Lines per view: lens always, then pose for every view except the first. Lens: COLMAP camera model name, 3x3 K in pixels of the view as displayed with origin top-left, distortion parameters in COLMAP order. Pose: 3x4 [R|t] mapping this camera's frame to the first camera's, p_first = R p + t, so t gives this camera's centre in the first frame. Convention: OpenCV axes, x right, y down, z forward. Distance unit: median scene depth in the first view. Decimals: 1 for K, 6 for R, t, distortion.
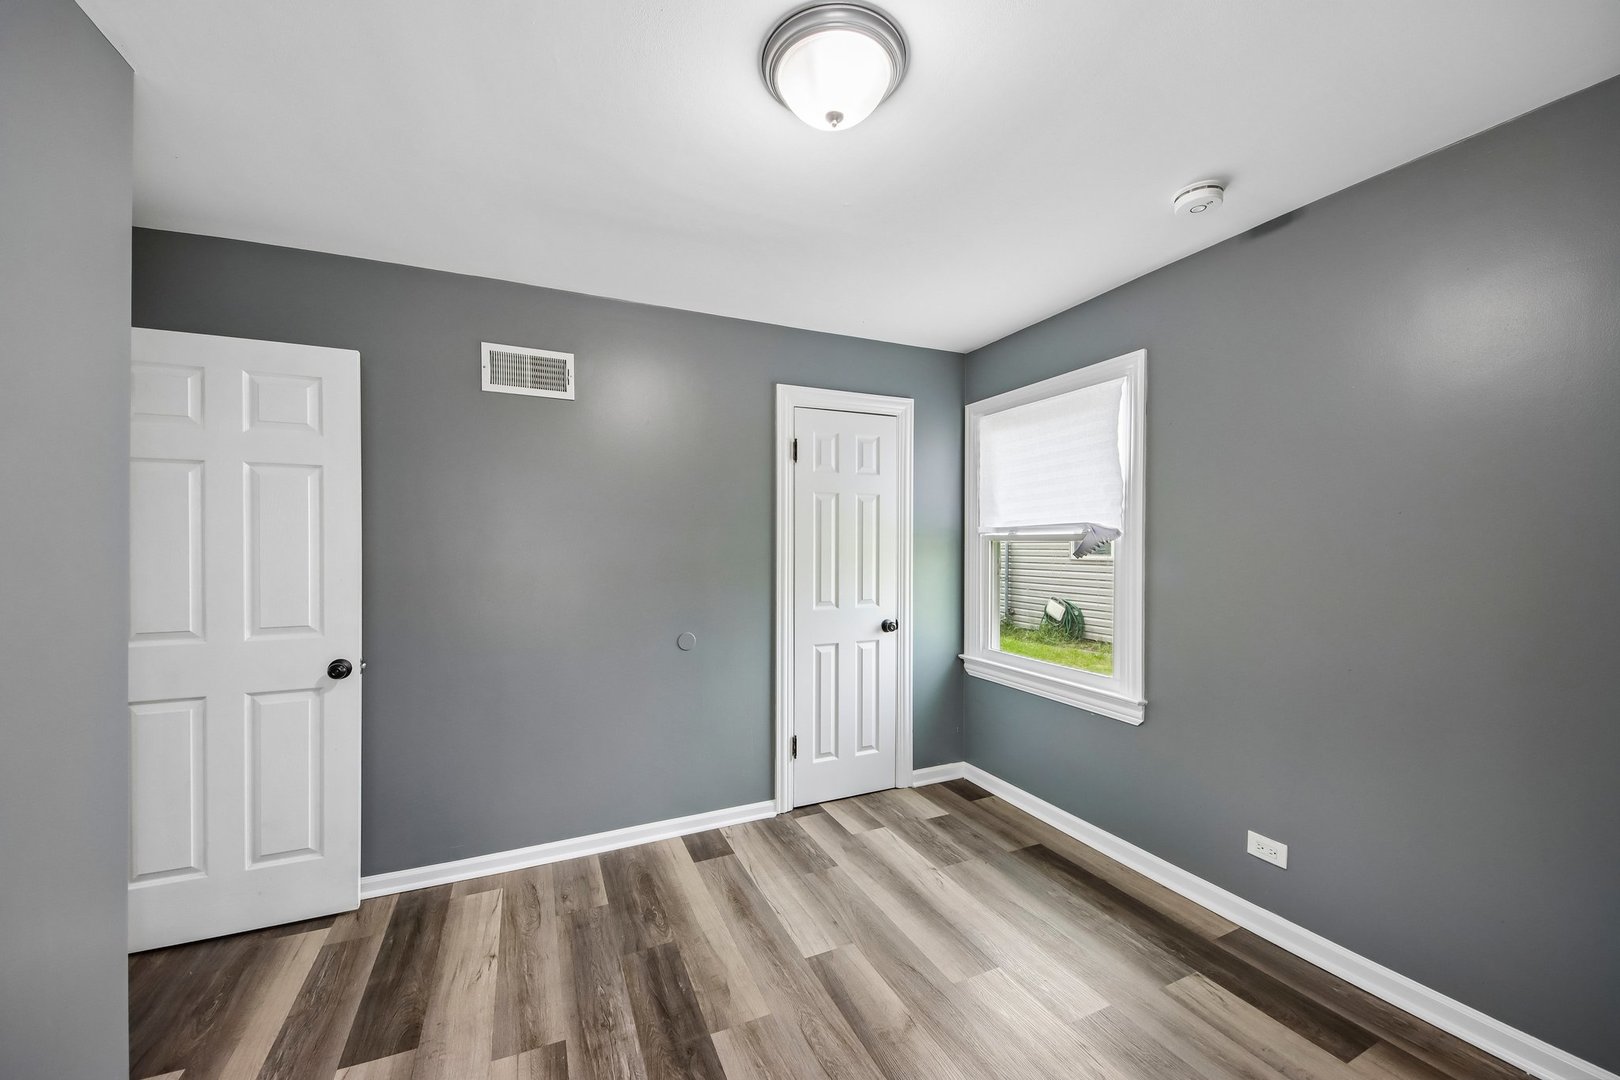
lens RADIAL K [[619.0, 0, 801.3], [0, 619.0, 541.9], [0, 0, 1]] dist [0.078296, -0.039413]
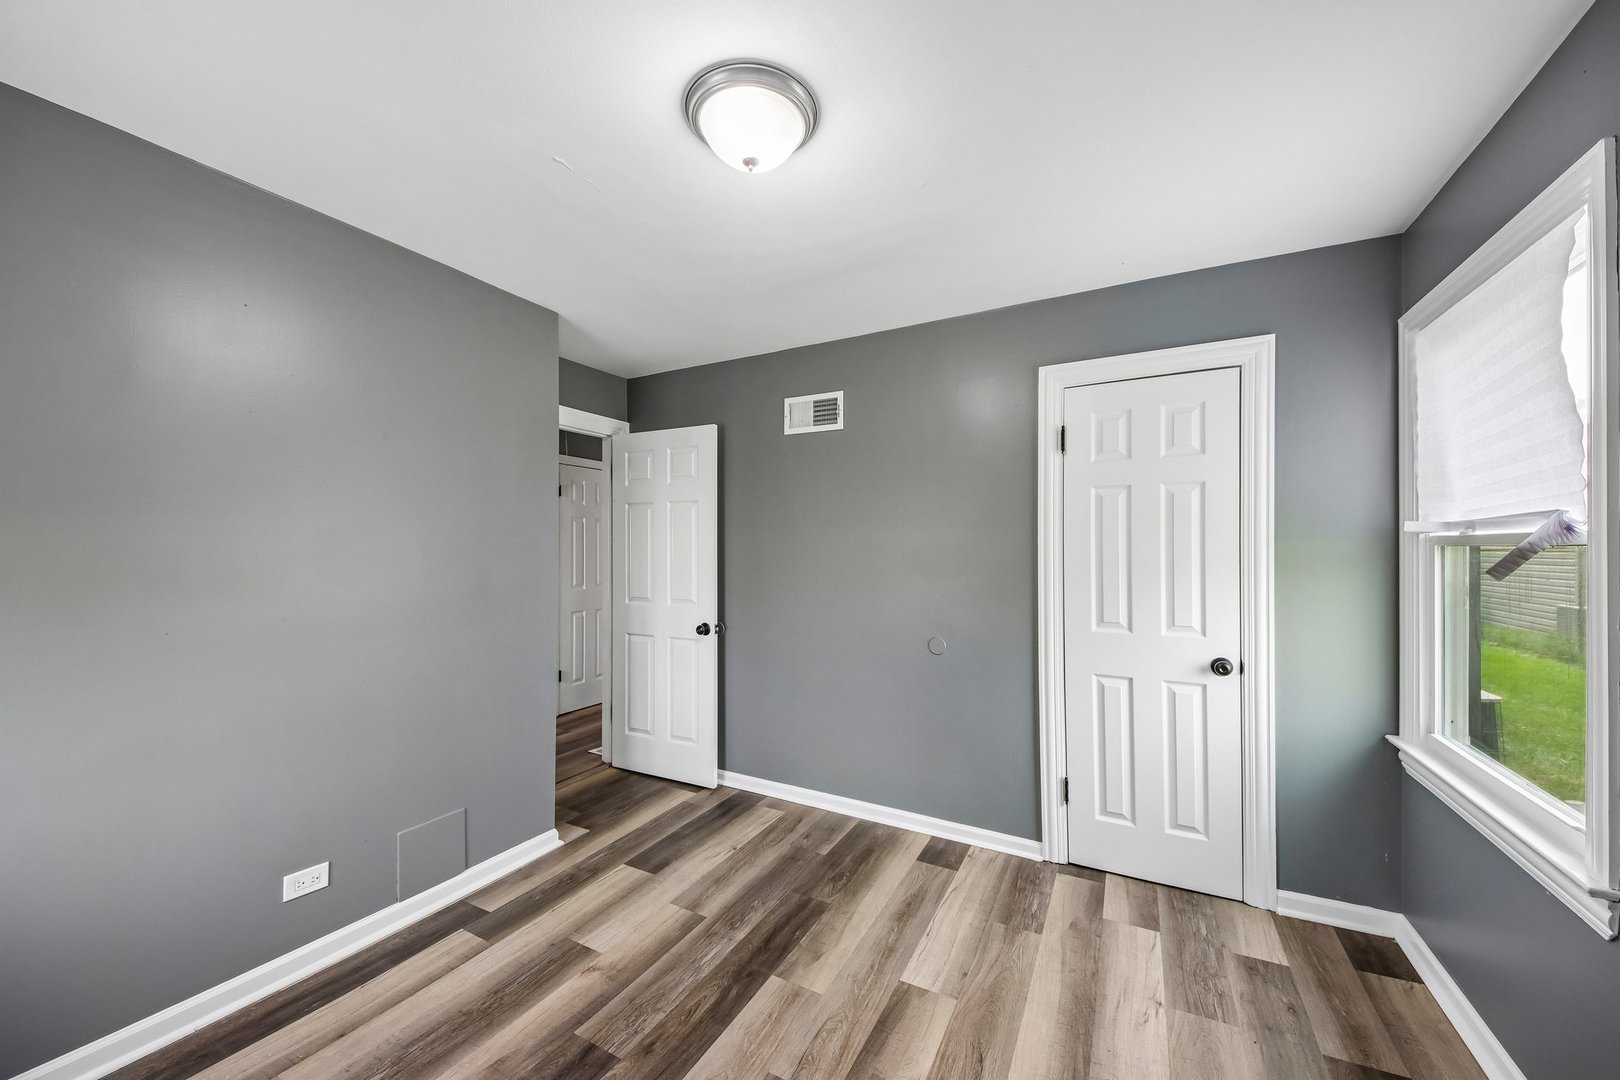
lens RADIAL K [[619.0, 0, 801.3], [0, 619.0, 541.9], [0, 0, 1]] dist [0.078296, -0.039413]
pose [[0.602357, -0.007186, -0.798194, 0.556912], [0.002800, 0.999972, -0.006889, -0.003440], [0.798222, 0.001914, 0.602361, 0.237596]]
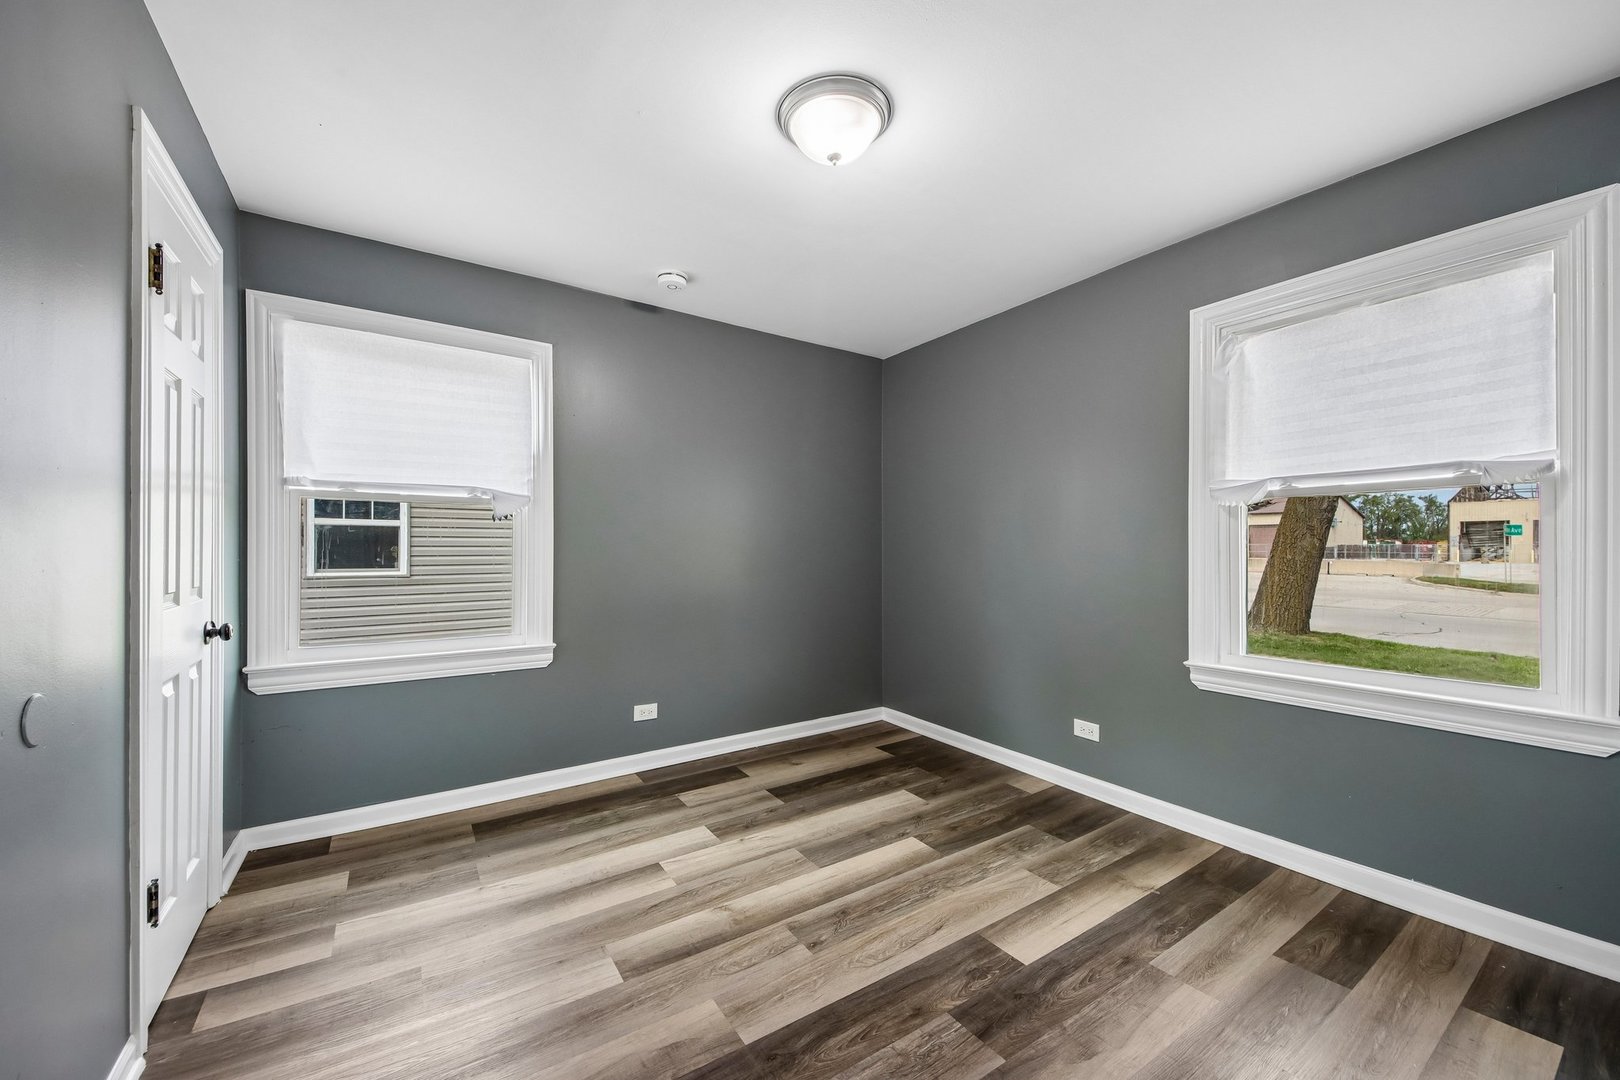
lens RADIAL K [[619.0, 0, 801.3], [0, 619.0, 541.9], [0, 0, 1]] dist [0.078296, -0.039413]
pose [[-0.153295, 0.016980, 0.988035, -0.684593], [-0.003012, 0.999840, -0.017650, 0.081993], [-0.988176, -0.005682, -0.153219, 0.725462]]
